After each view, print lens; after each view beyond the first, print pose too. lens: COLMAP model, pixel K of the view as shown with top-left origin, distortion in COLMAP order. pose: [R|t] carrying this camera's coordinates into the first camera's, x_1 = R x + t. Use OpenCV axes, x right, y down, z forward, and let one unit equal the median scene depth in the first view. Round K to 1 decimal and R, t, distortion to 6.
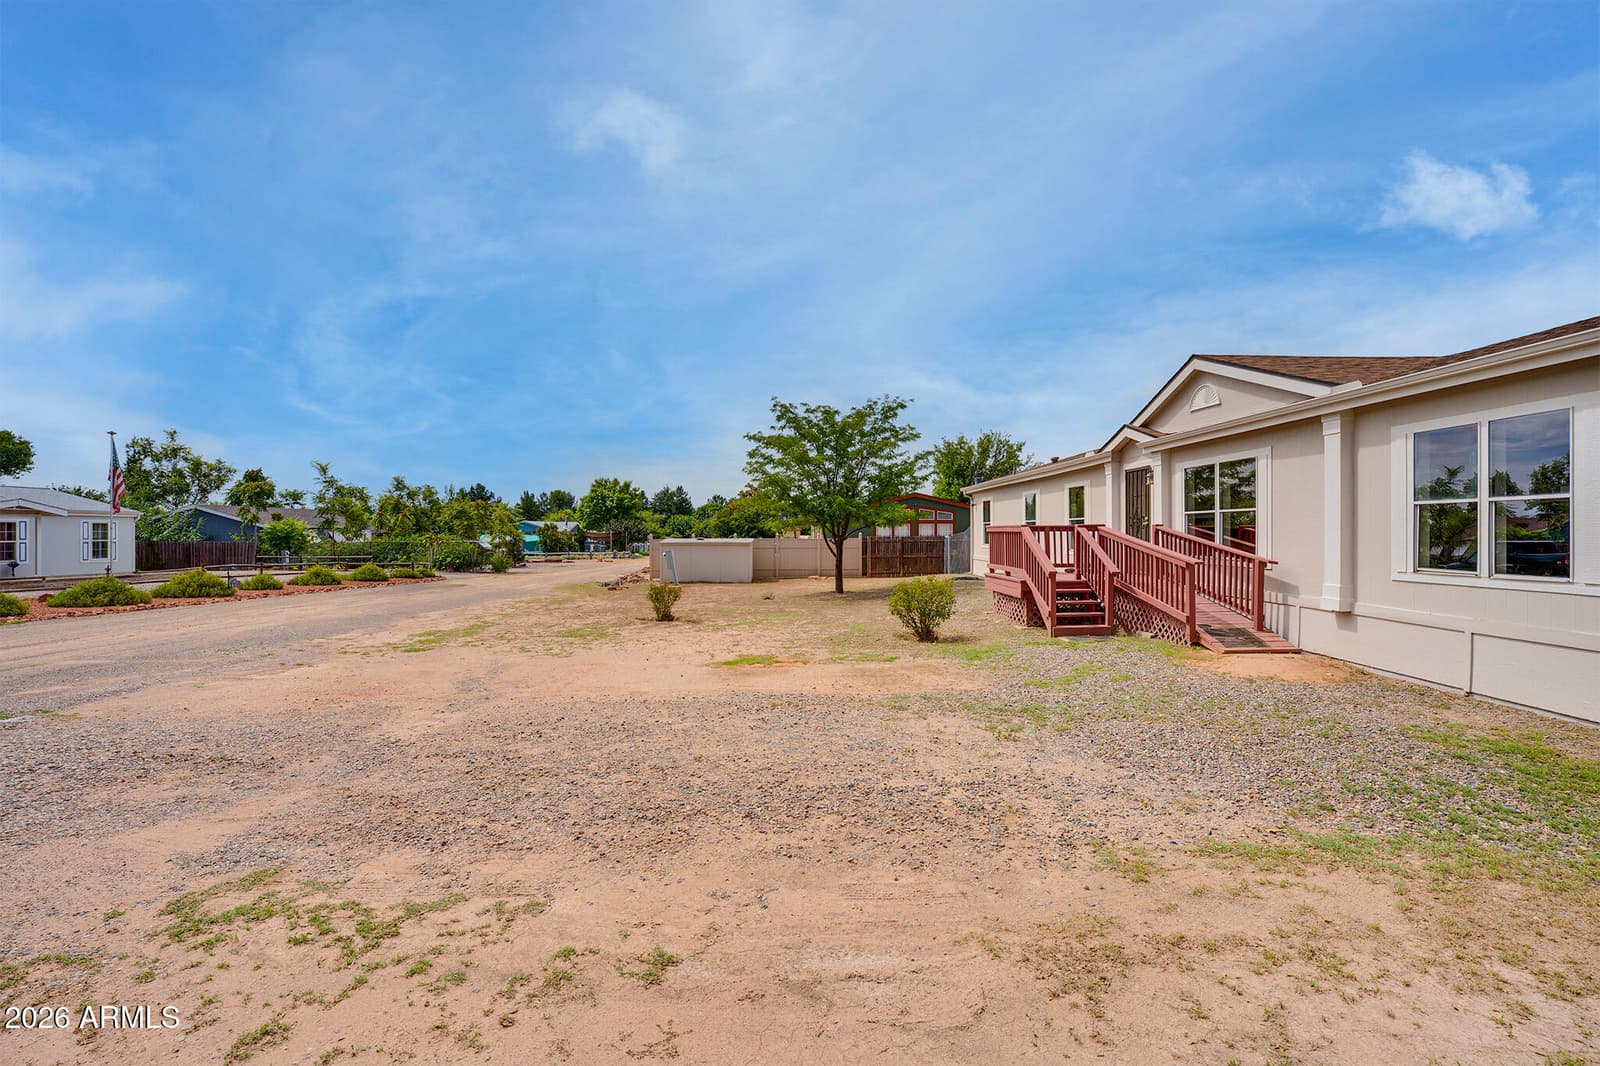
lens RADIAL K [[722.5, 0, 795.3], [0, 722.5, 533.1], [0, 0, 1]] dist [-0.018402, 0.000828]
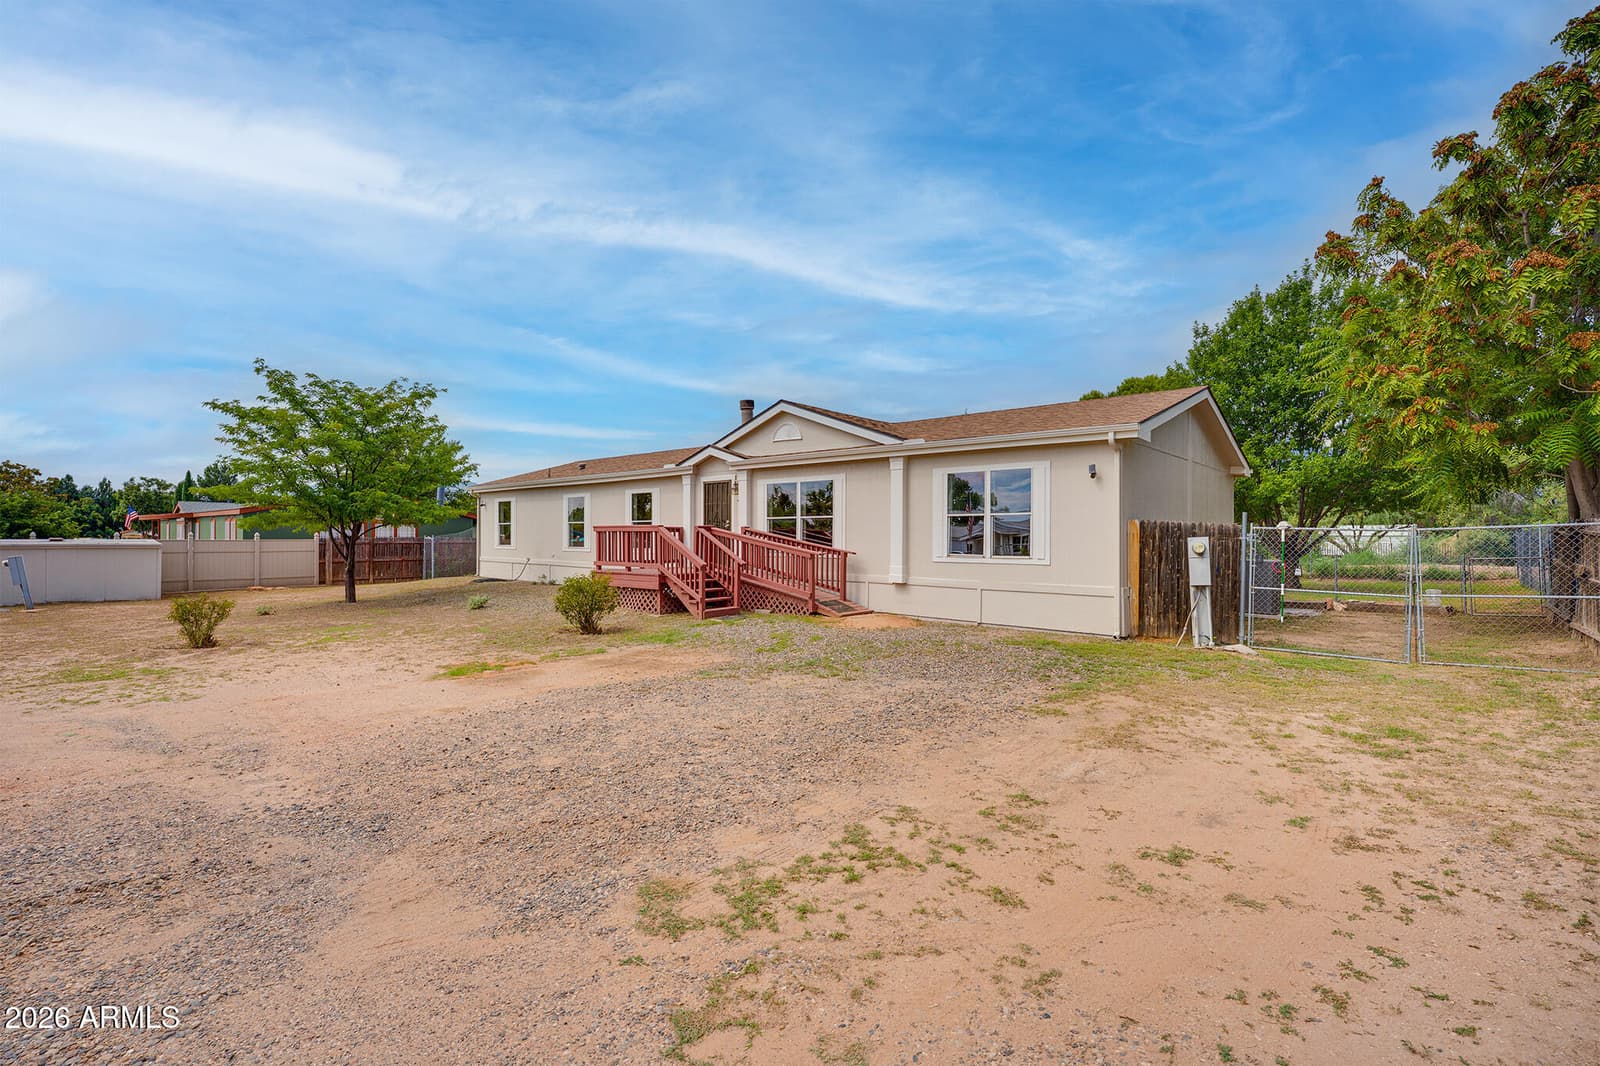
lens RADIAL K [[722.5, 0, 795.3], [0, 722.5, 533.1], [0, 0, 1]] dist [-0.018402, 0.000828]
pose [[0.673589, 0.008414, 0.739058, -0.587728], [-0.004683, 0.999964, -0.007116, 0.012716], [-0.739091, 0.001332, 0.673604, 0.110188]]
